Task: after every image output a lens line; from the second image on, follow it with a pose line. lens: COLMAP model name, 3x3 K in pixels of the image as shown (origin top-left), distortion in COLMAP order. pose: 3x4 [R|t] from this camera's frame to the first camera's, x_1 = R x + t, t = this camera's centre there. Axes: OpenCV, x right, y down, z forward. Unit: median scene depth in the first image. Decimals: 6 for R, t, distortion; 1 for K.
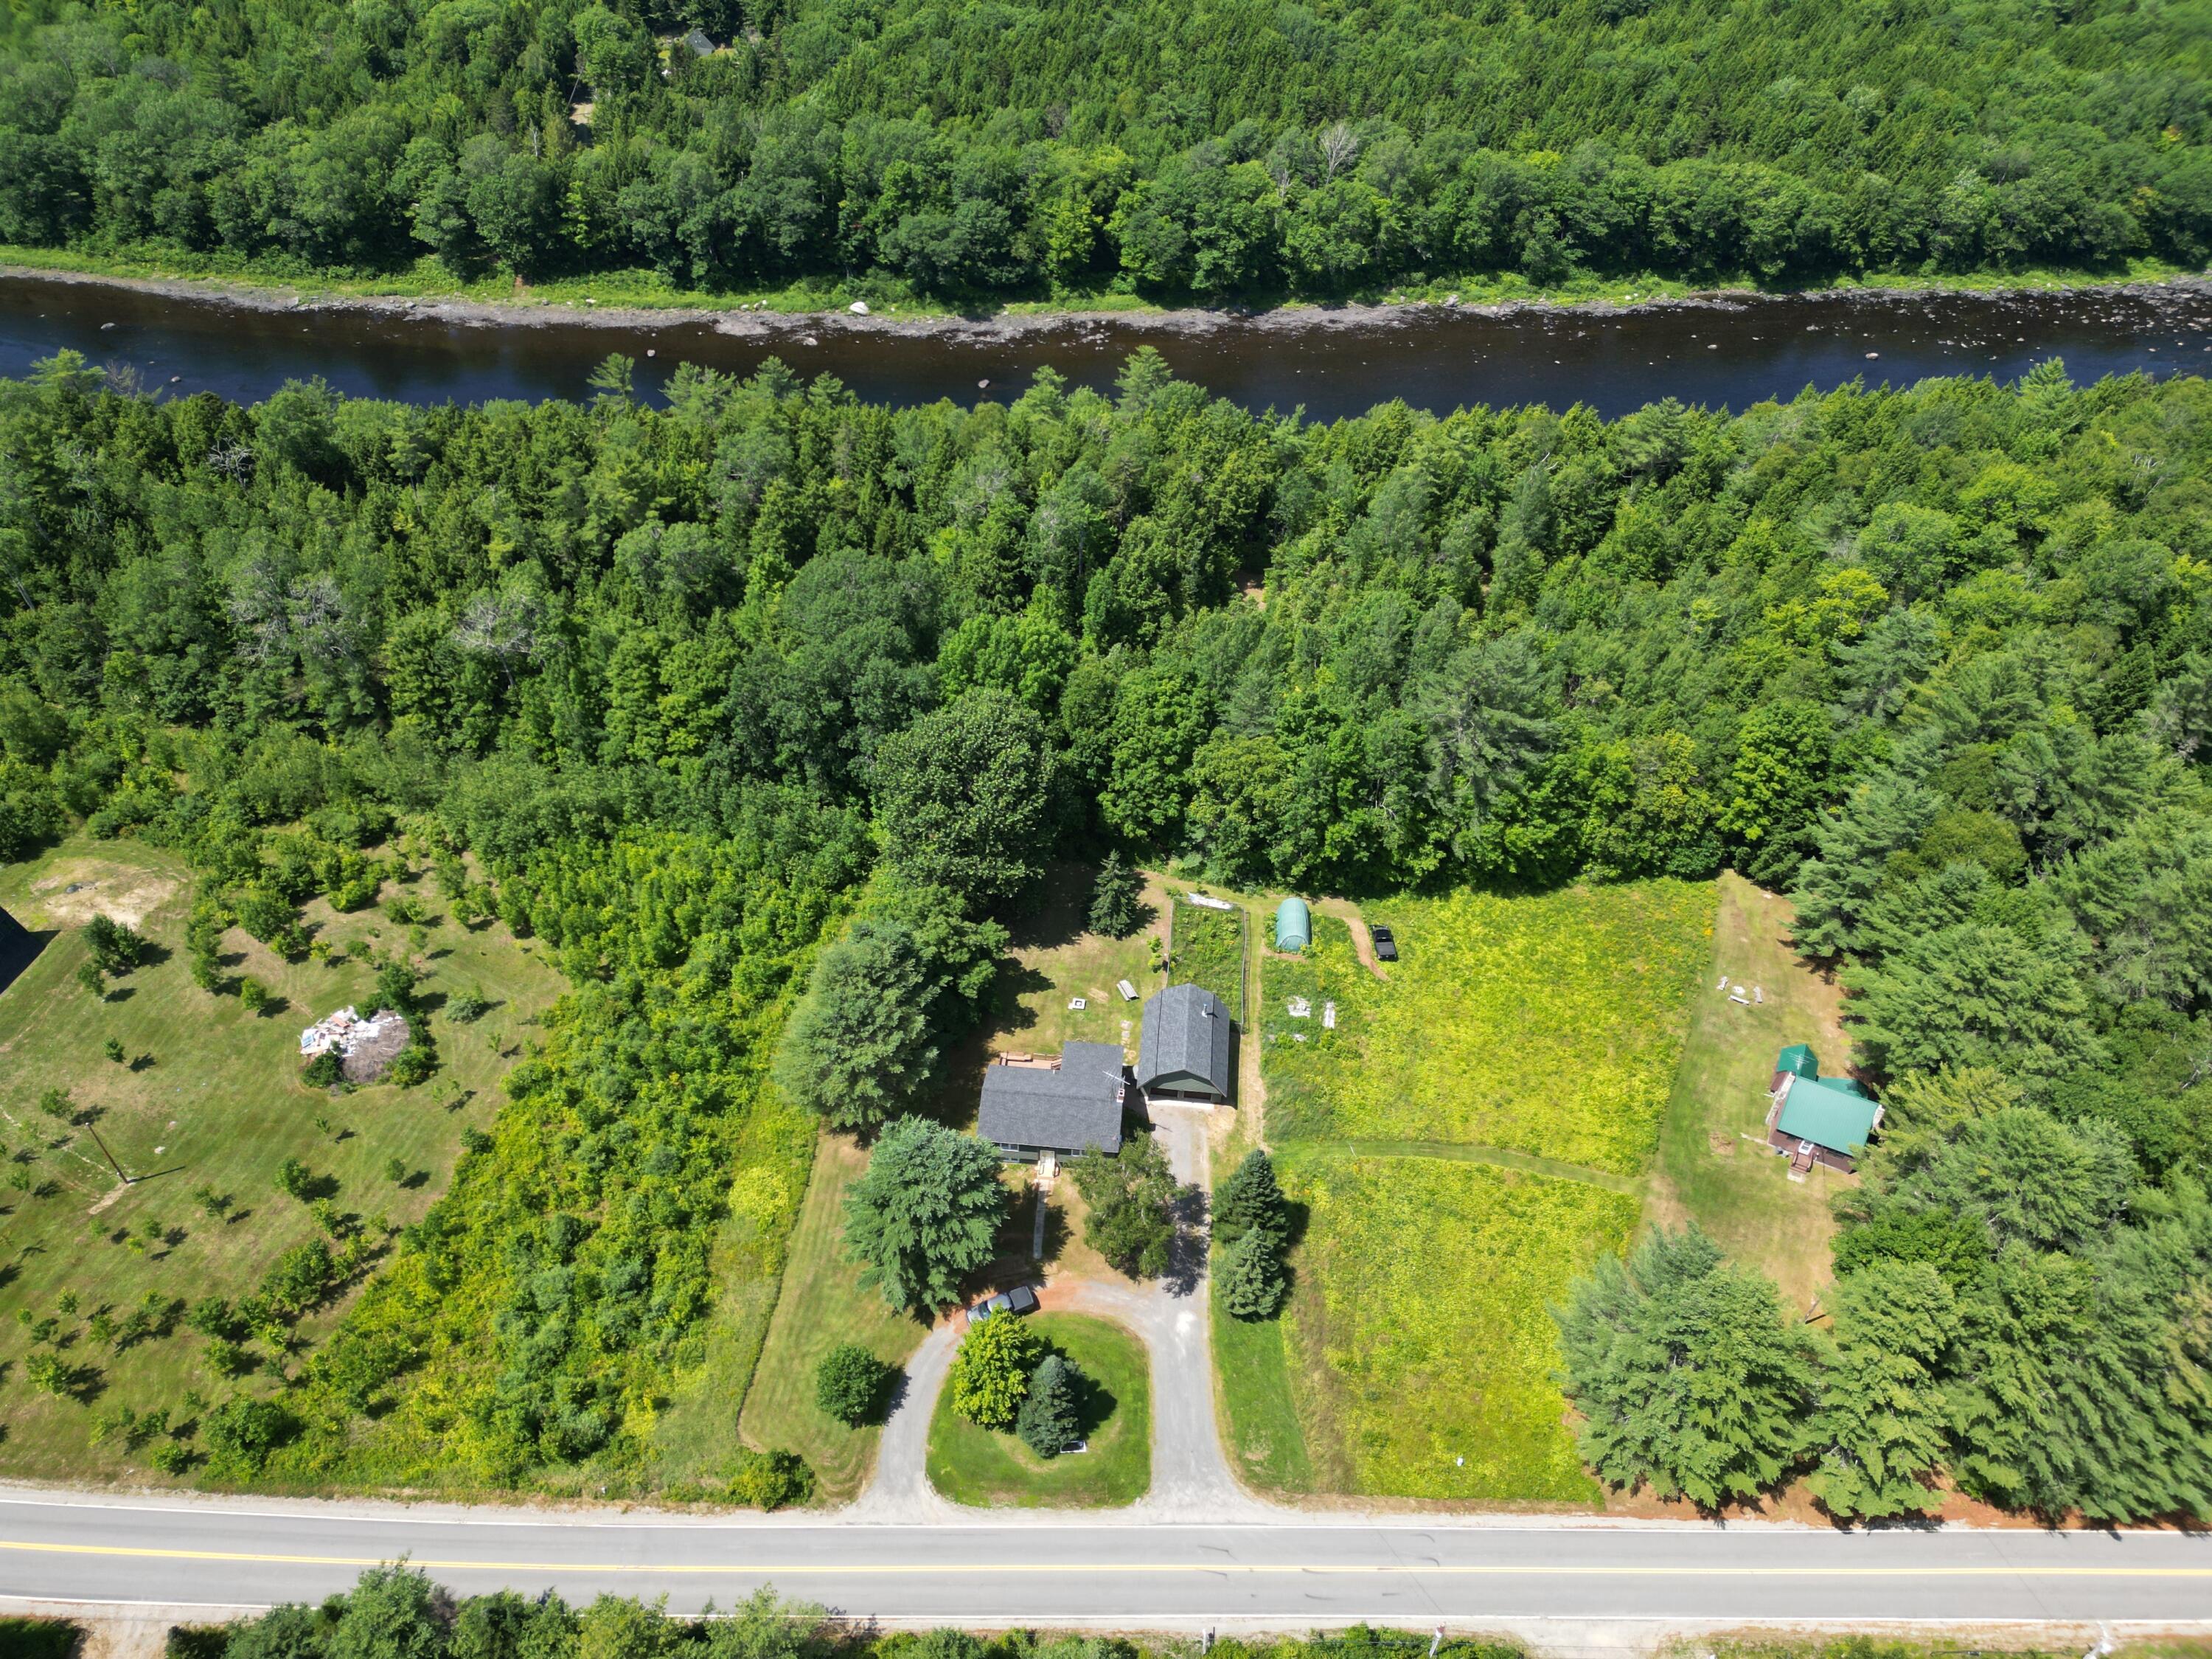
lens RADIAL K [[1541.6, 0, 1112.0], [0, 1541.6, 825.5], [0, 0, 1]] dist [0.071753, -0.068074]
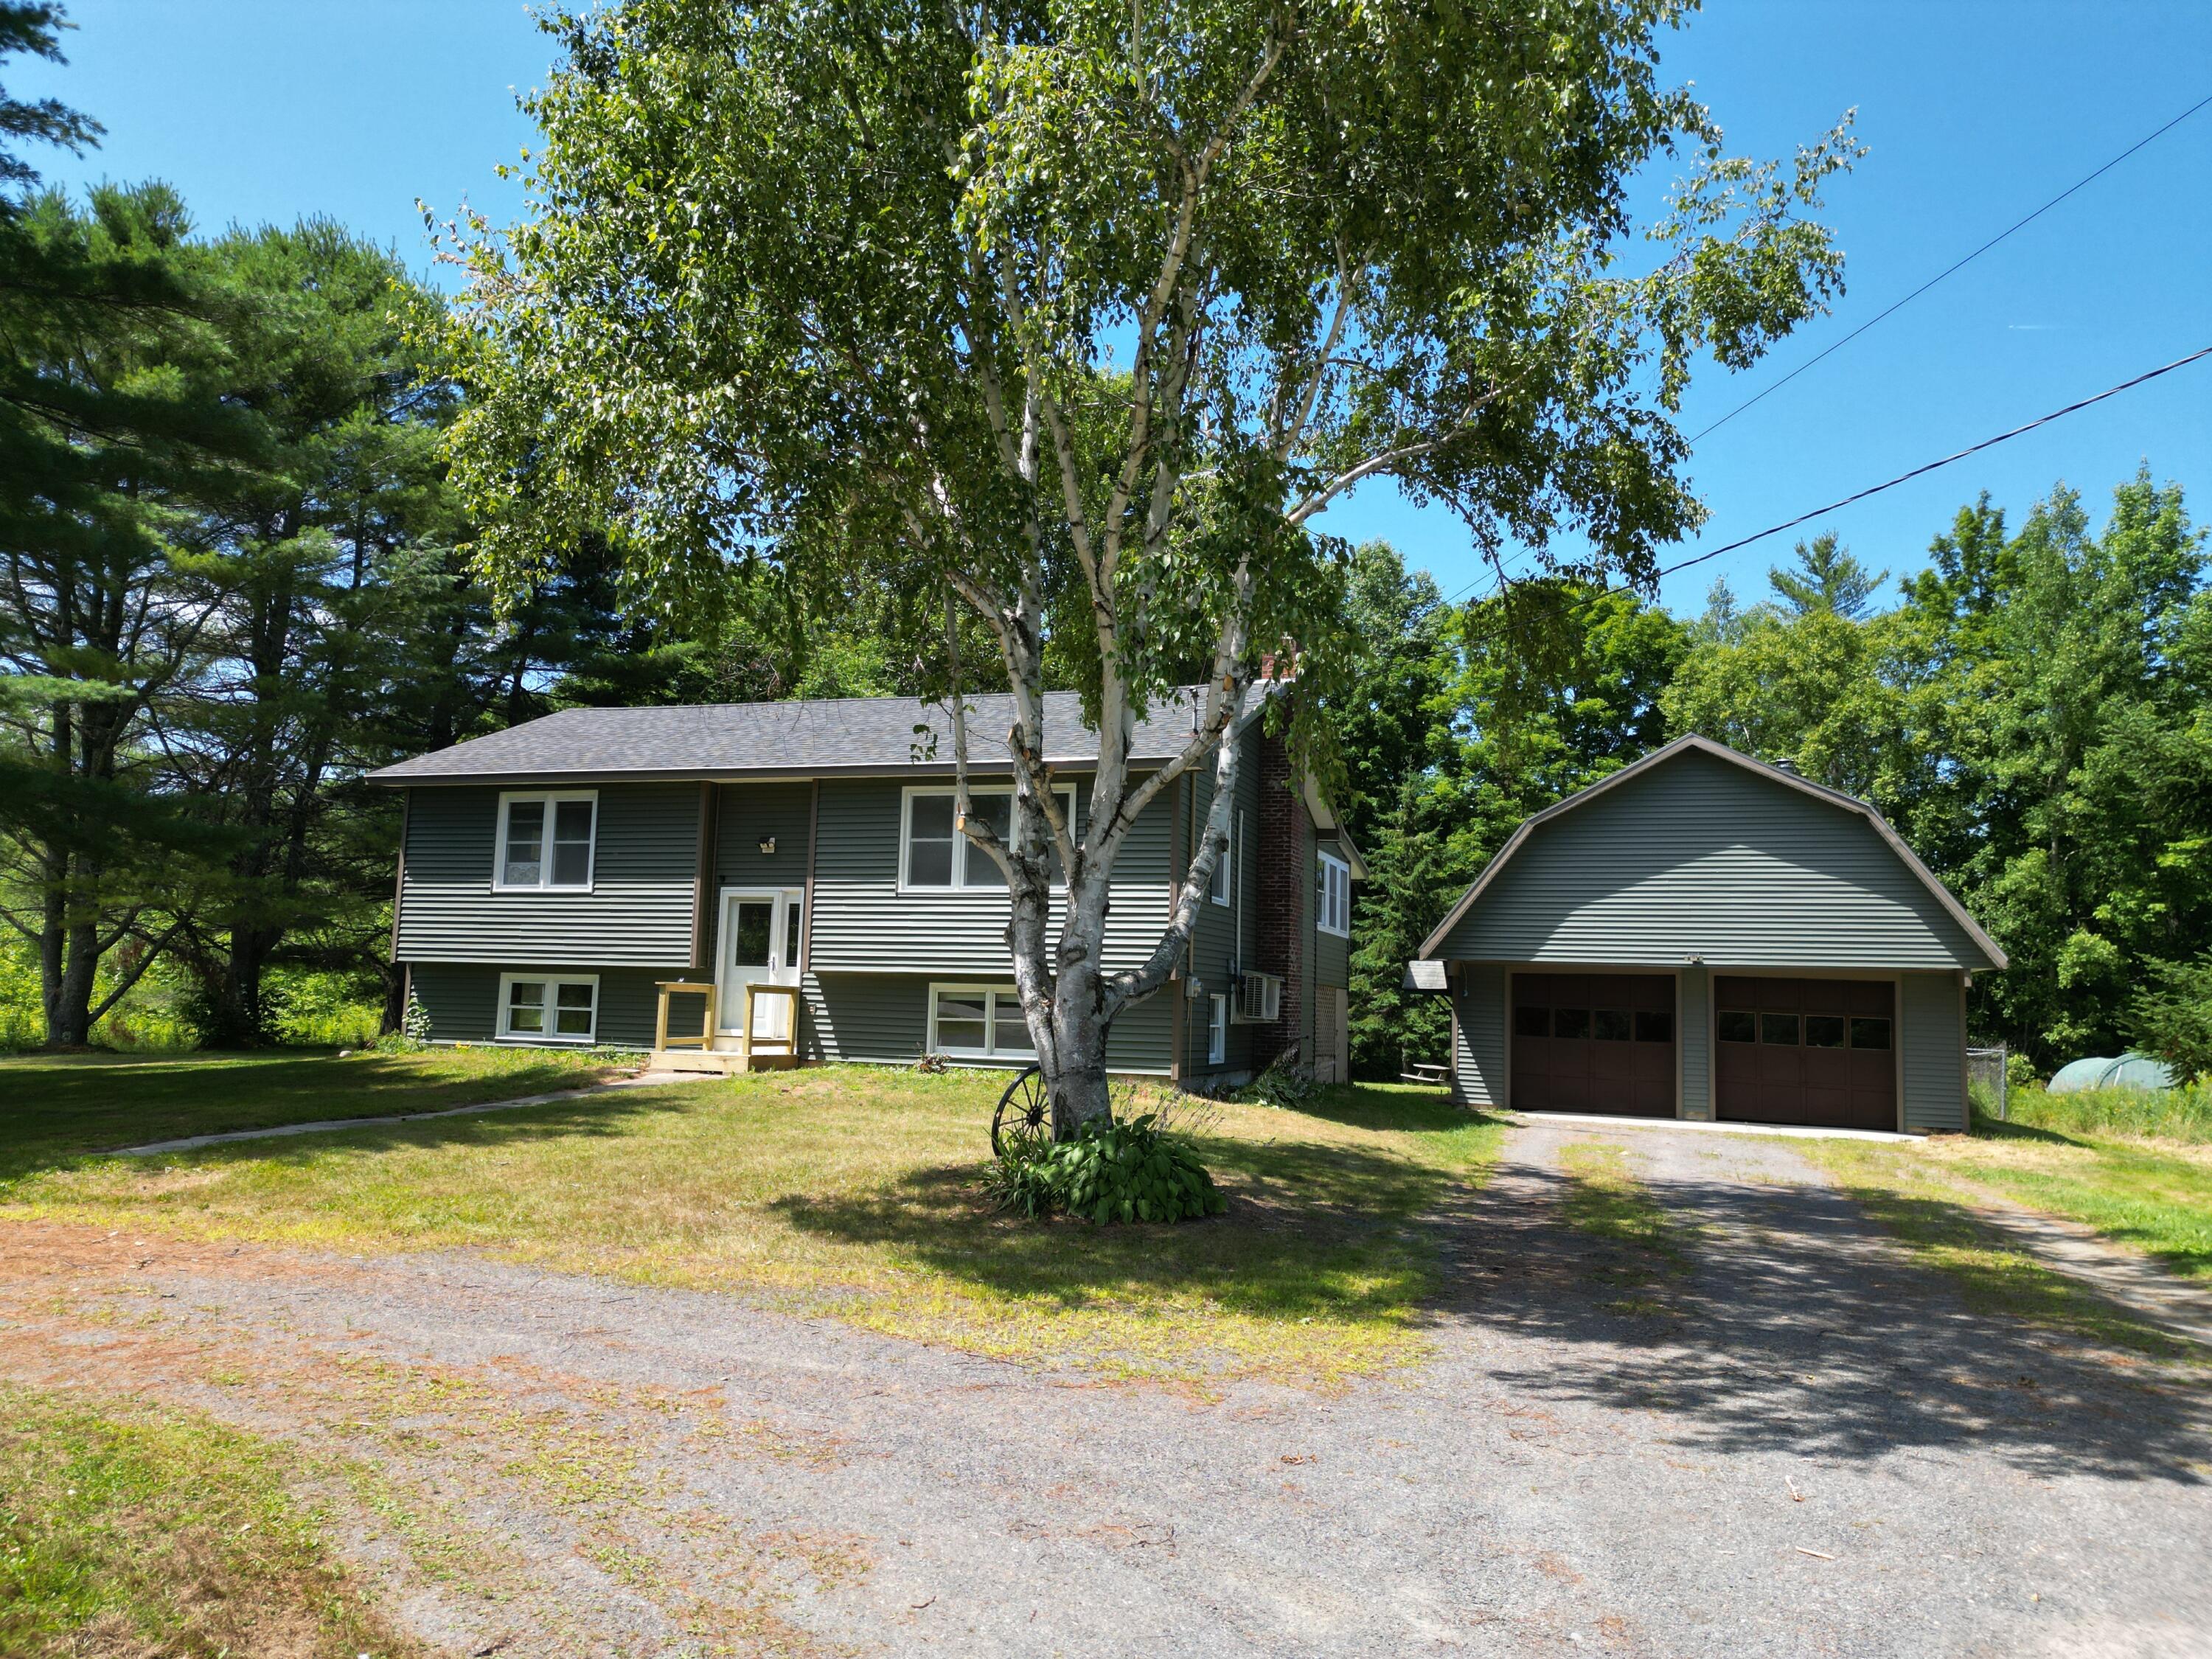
lens RADIAL K [[1541.6, 0, 1112.0], [0, 1541.6, 825.5], [0, 0, 1]] dist [0.071753, -0.068074]
pose [[0.960913, -0.029895, -0.275231, 0.026748], [-0.181732, 0.681865, -0.708543, 0.263231], [0.208852, 0.730867, 0.649780, 0.767213]]
